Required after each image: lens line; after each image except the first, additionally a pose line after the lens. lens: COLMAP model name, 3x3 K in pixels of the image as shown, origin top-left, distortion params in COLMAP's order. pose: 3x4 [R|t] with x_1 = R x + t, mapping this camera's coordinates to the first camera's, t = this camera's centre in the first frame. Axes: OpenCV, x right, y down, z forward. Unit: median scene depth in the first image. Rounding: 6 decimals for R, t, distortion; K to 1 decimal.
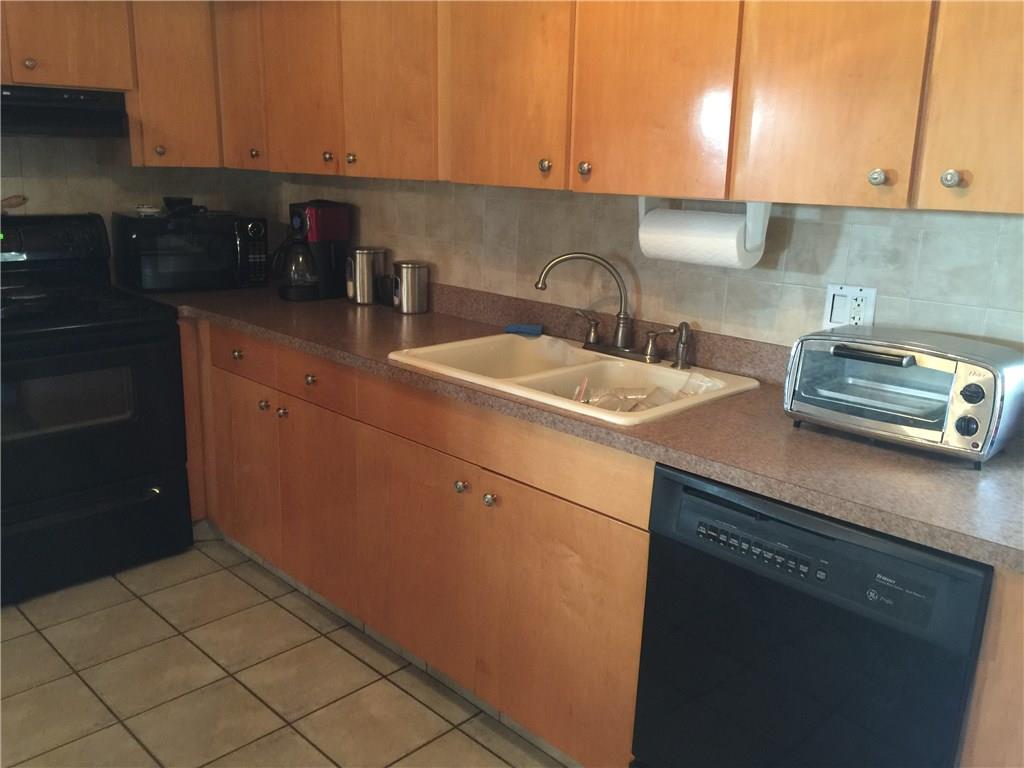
lens RADIAL K [[868.5, 0, 512.0], [0, 868.5, 384.0], [0, 0, 1]] dist [0.068260, -0.098192]
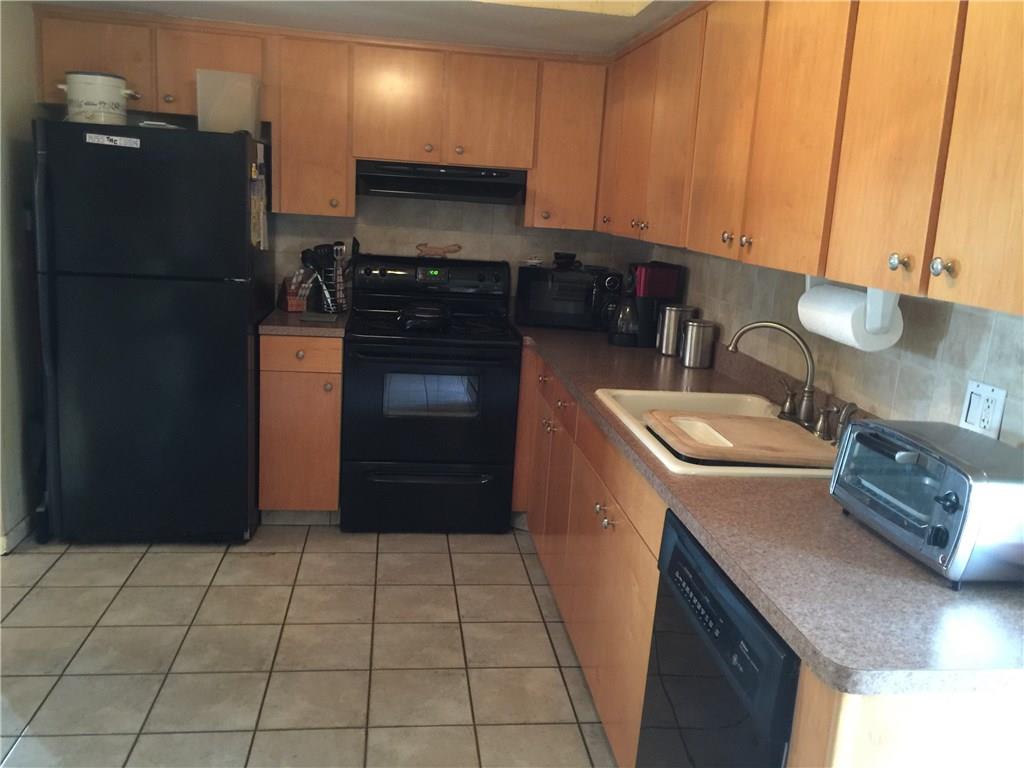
lens RADIAL K [[869.8, 0, 512.0], [0, 869.8, 384.0], [0, 0, 1]] dist [0.018411, 0.006524]
pose [[0.786430, 0.149337, -0.599354, 0.443945], [-0.193667, 0.981020, -0.009681, -0.008125], [0.586532, 0.123688, 0.800425, -0.001645]]
